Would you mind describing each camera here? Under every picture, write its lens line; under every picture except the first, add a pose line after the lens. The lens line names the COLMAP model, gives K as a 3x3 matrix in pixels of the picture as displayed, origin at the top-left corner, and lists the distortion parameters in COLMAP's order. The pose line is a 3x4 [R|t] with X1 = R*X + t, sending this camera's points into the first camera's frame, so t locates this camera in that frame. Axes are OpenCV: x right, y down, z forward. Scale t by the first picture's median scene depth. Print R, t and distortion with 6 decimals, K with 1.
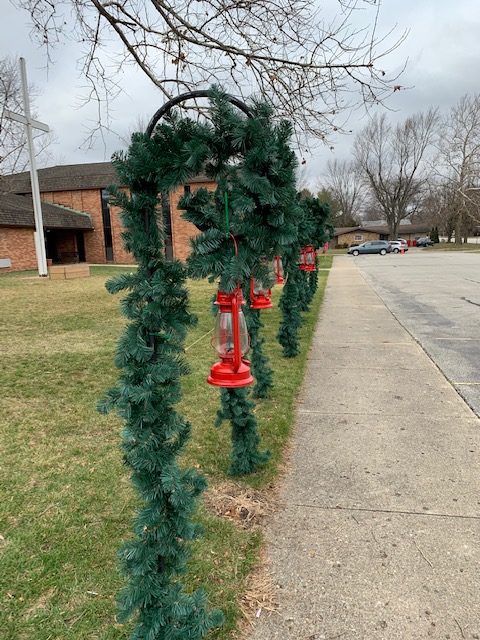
lens RADIAL K [[489.7, 0, 239.0], [0, 489.7, 323.4], [0, 0, 1]] dist [0.023904, -0.015145]
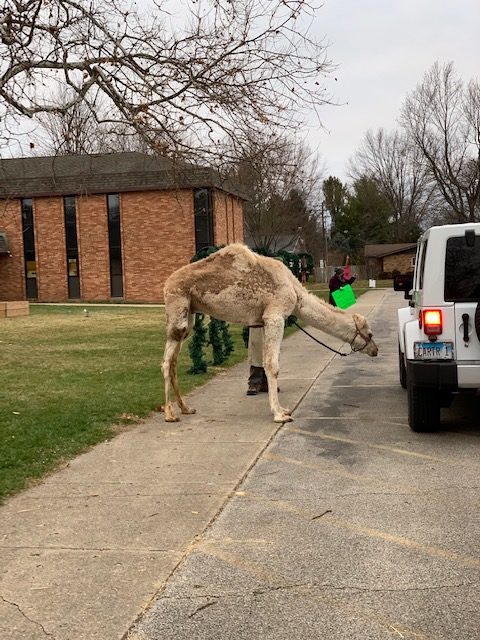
lens RADIAL K [[947.9, 0, 234.1], [0, 947.9, 314.6], [0, 0, 1]] dist [0.081462, 0.000000]
pose [[0.999811, -0.009293, 0.017059, 0.000445], [0.011225, 0.993081, -0.116897, 0.022744], [-0.015855, 0.117066, 0.992998, -0.138738]]
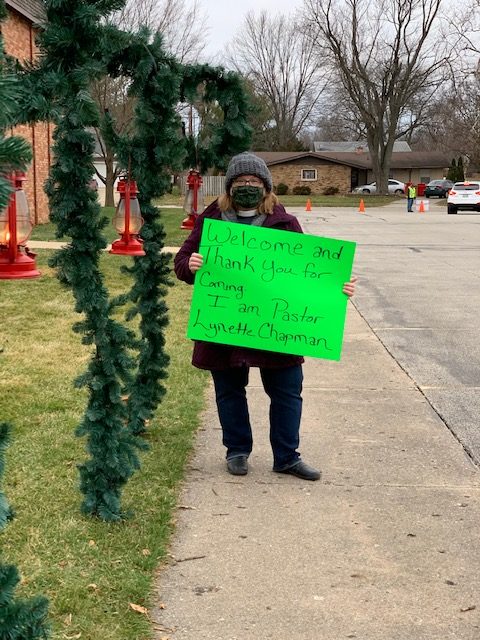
lens RADIAL K [[947.9, 0, 239.2], [0, 947.9, 317.3], [0, 0, 1]] dist [0.081462, 0.000000]
pose [[0.985217, 0.013360, 0.170787, 0.020004], [-0.010081, 0.999748, -0.020050, -0.015712], [-0.171012, 0.018032, 0.985104, 0.100389]]
